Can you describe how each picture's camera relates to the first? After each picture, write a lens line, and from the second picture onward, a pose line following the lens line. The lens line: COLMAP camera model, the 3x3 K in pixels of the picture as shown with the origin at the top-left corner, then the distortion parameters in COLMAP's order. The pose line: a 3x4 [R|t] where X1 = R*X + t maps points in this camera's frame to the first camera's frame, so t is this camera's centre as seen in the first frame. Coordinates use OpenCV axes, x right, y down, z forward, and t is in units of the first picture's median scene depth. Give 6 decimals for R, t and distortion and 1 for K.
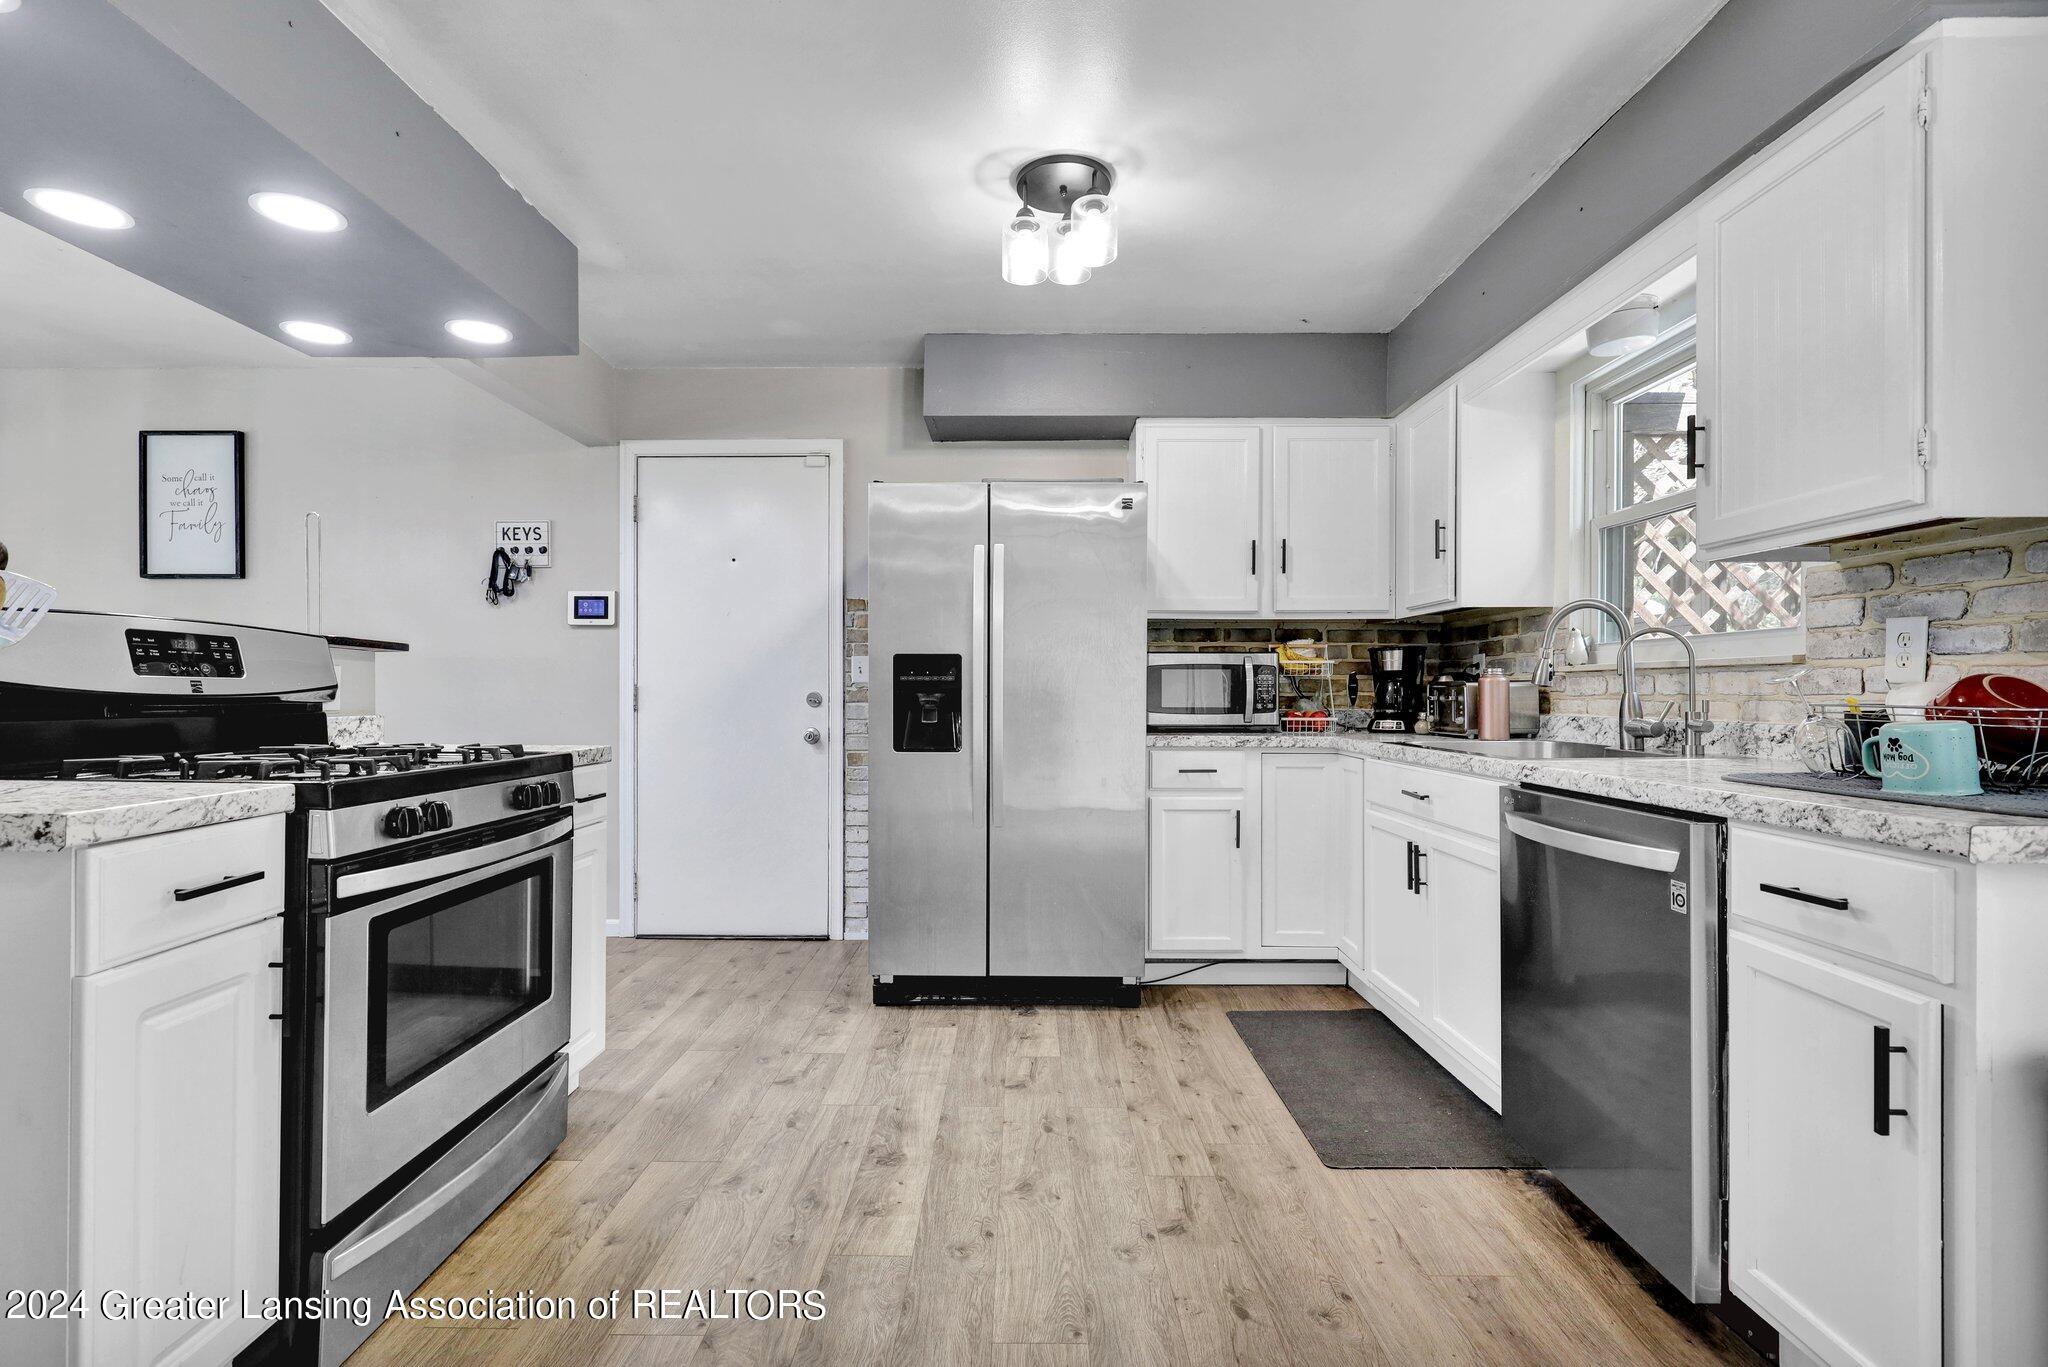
lens RADIAL K [[945.5, 0, 1018.8], [0, 945.5, 694.2], [0, 0, 1]] dist [0.001583, -0.000212]
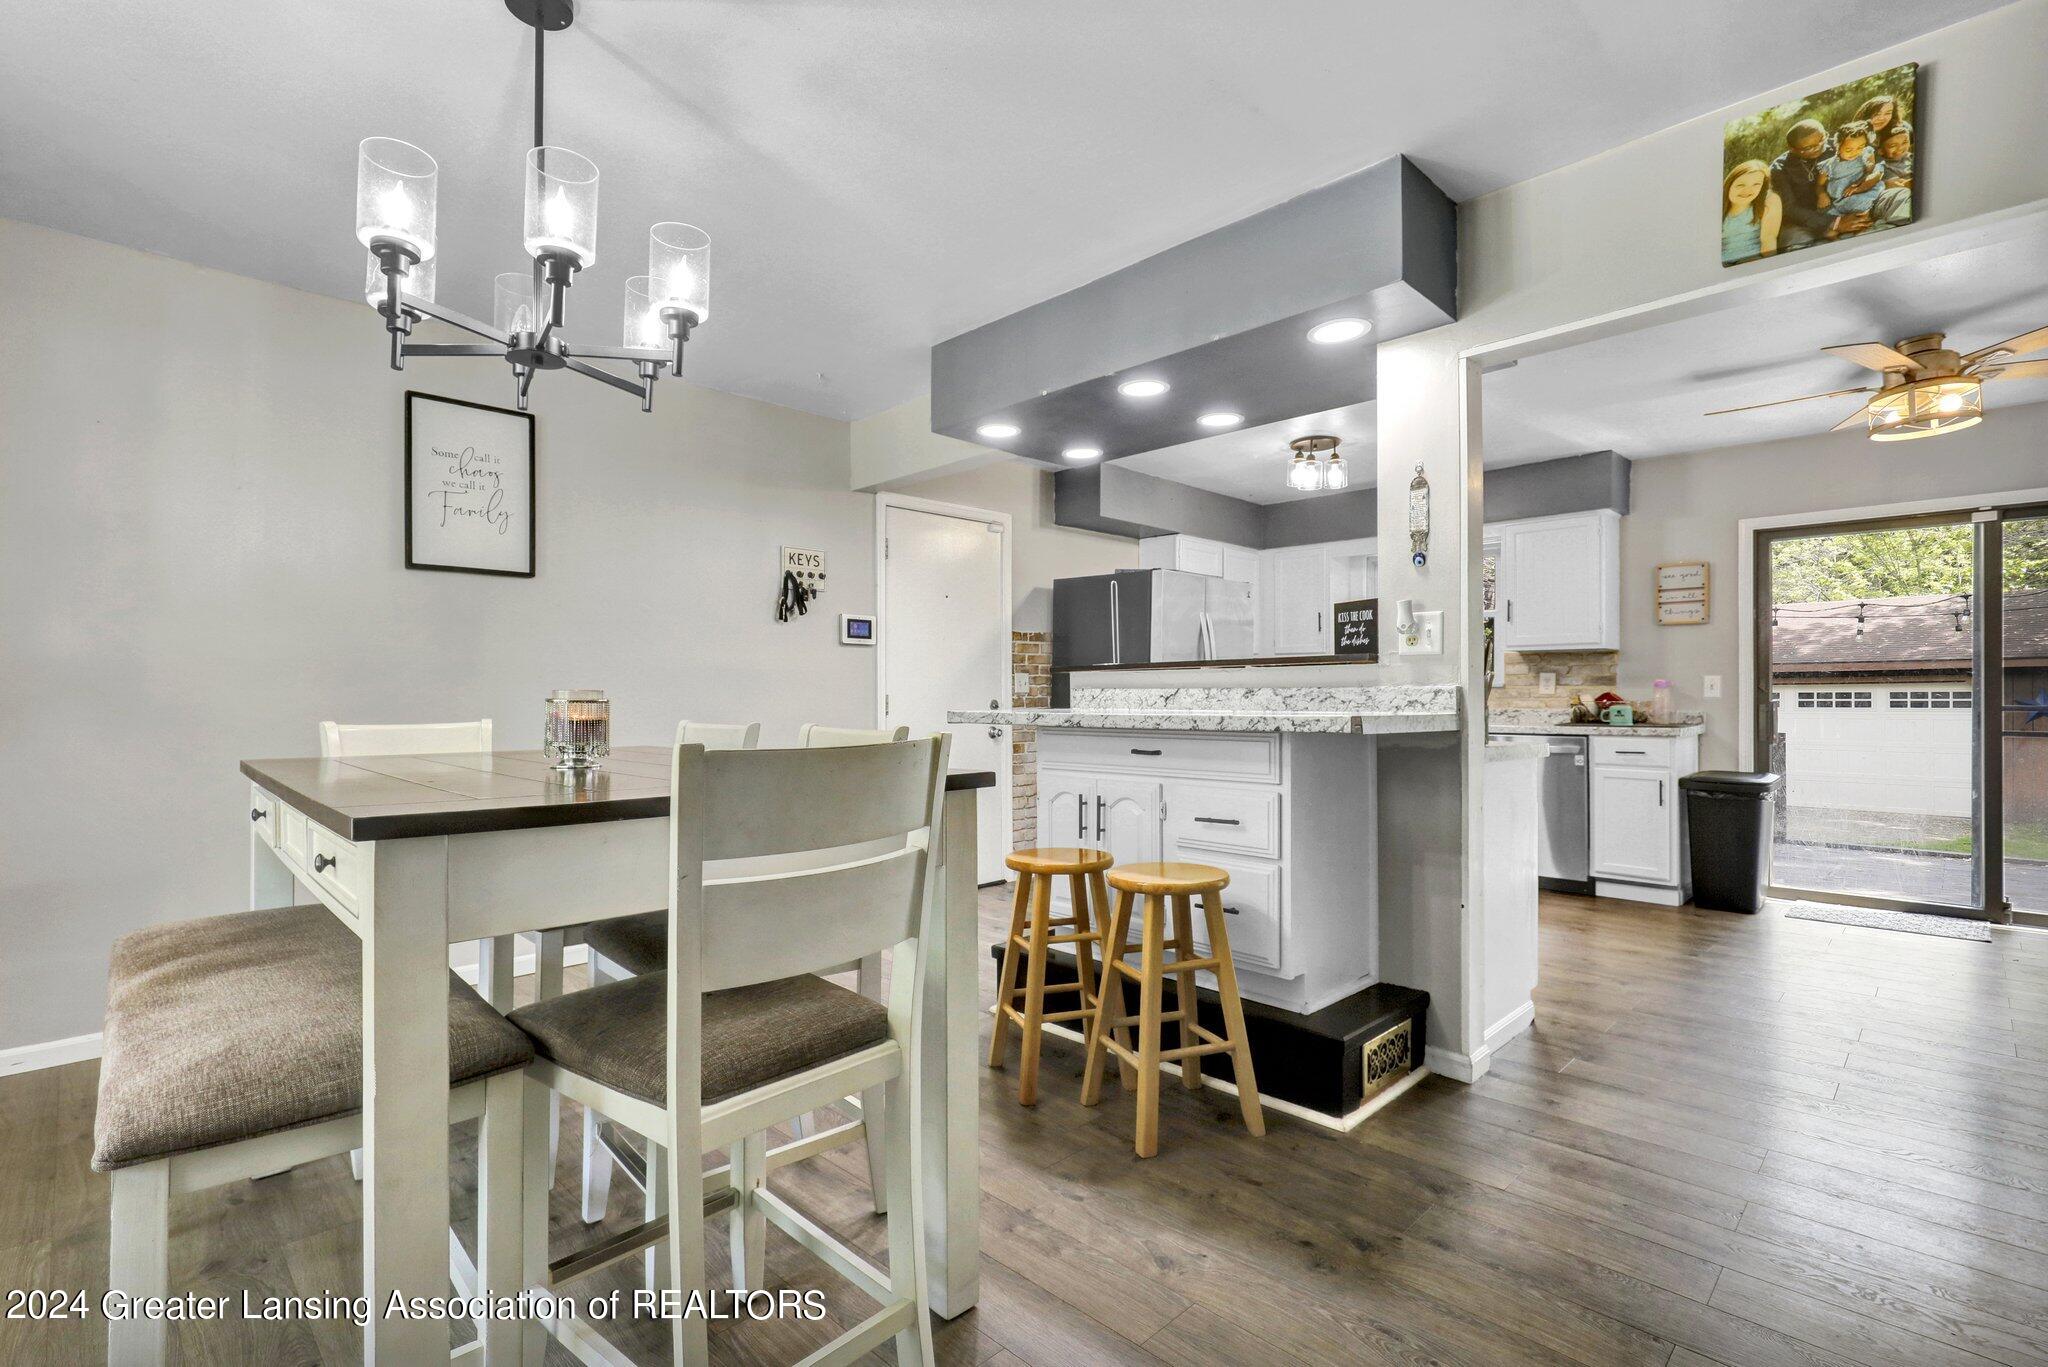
lens RADIAL K [[945.5, 0, 1019.3], [0, 945.5, 690.9], [0, 0, 1]] dist [0.001583, -0.000212]
pose [[0.697200, 0.000070, 0.716876, -1.599754], [0.005373, 0.999971, -0.005323, -0.010051], [-0.716856, 0.007563, 0.697180, 0.054529]]
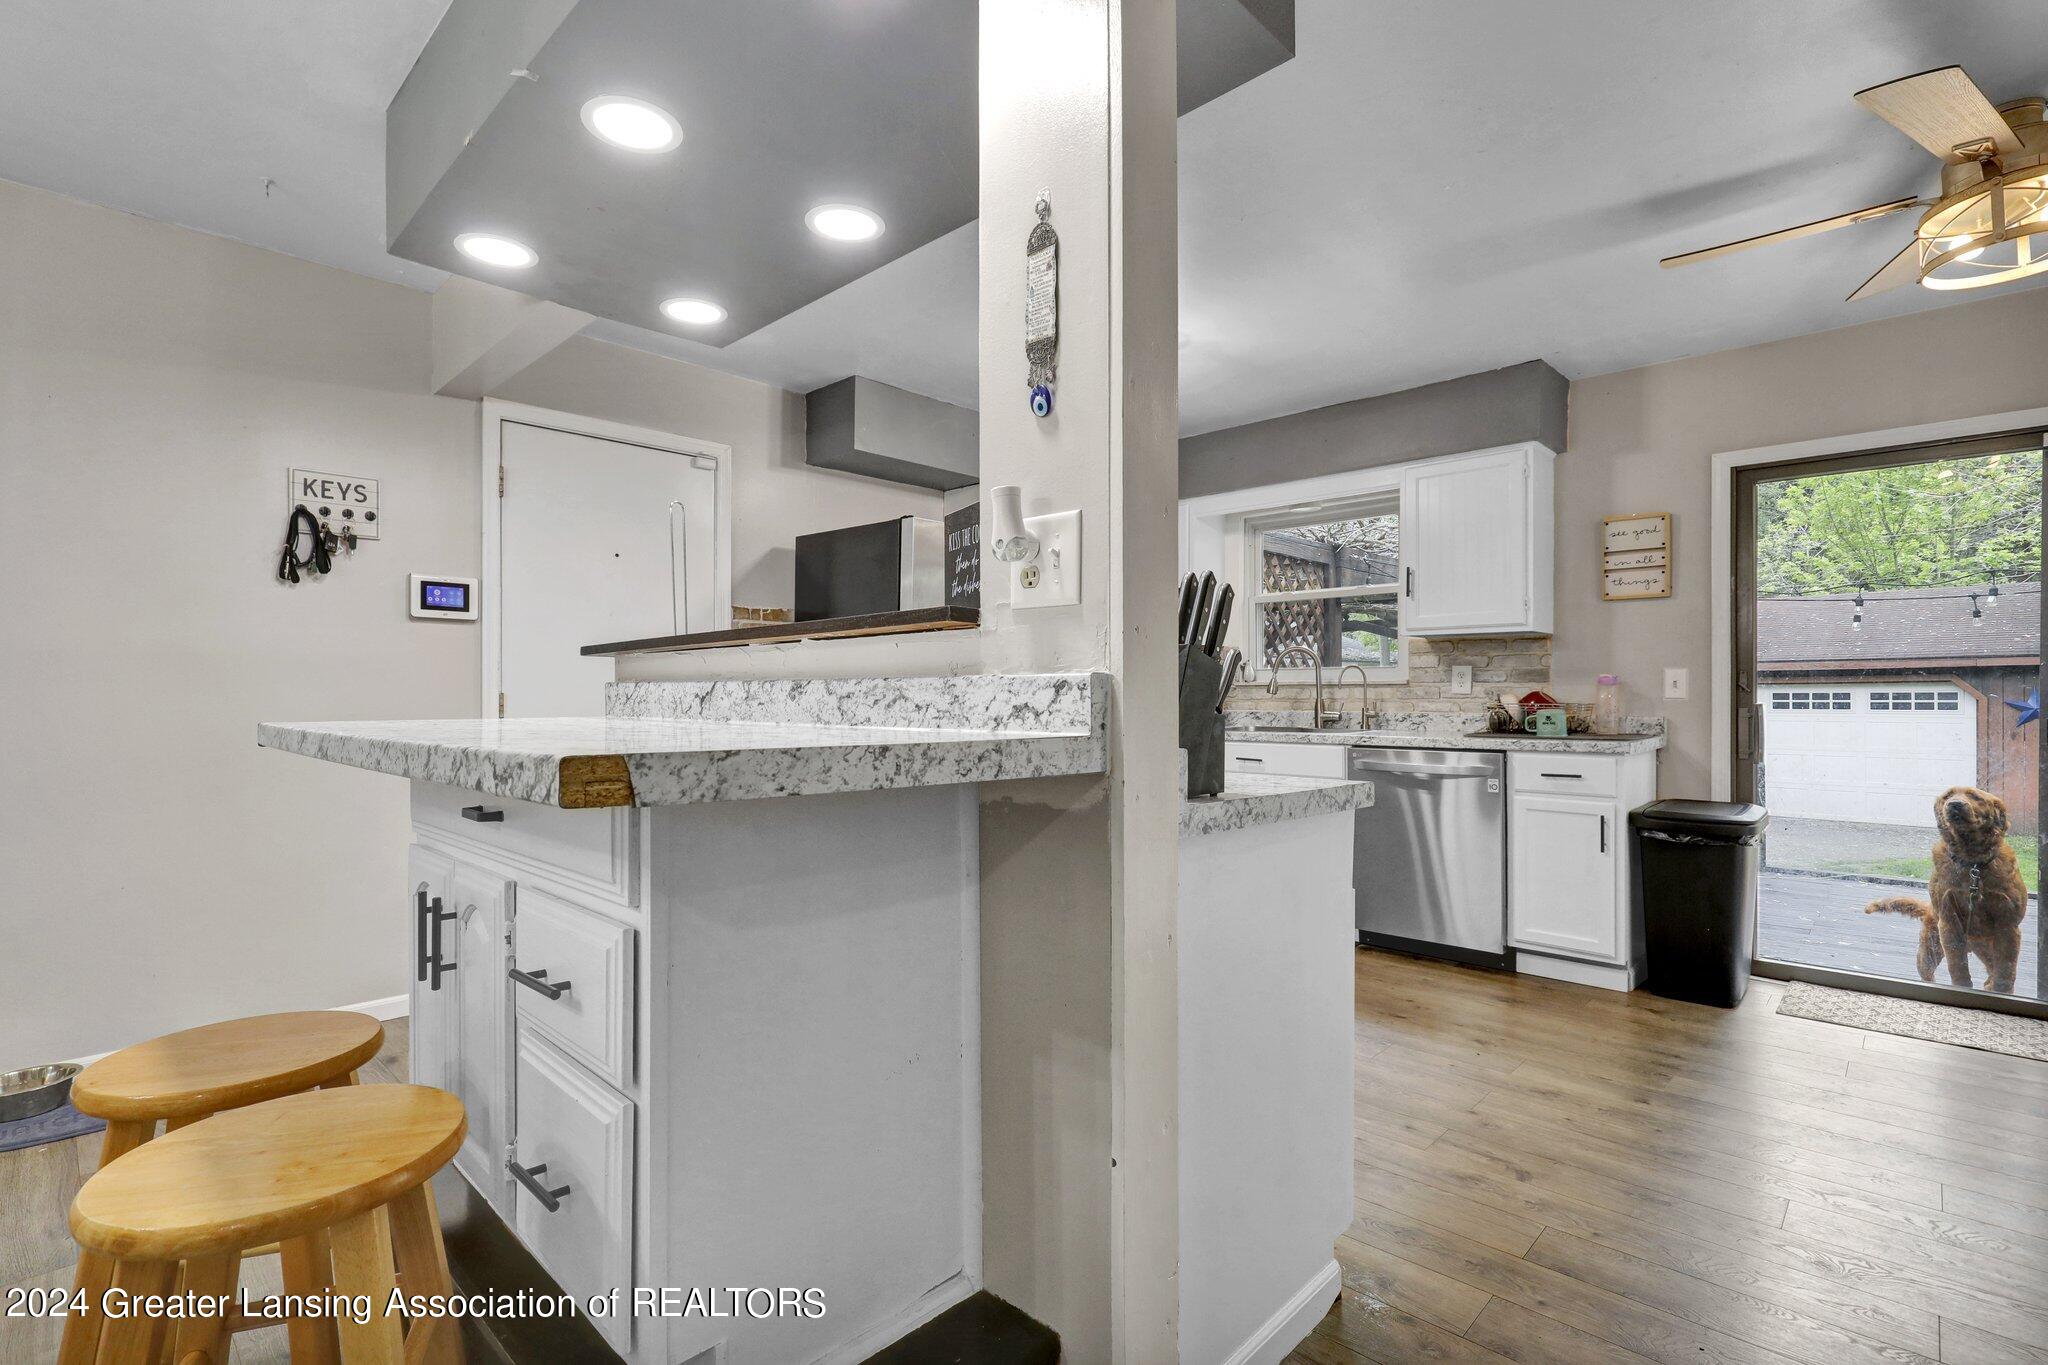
lens RADIAL K [[945.5, 0, 1020.1], [0, 945.5, 689.2], [0, 0, 1]] dist [0.001583, -0.000212]
pose [[0.682074, 0.002166, 0.731280, -0.977571], [0.003934, 0.999970, -0.006631, -0.007705], [-0.731273, 0.007400, 0.682045, 0.133205]]
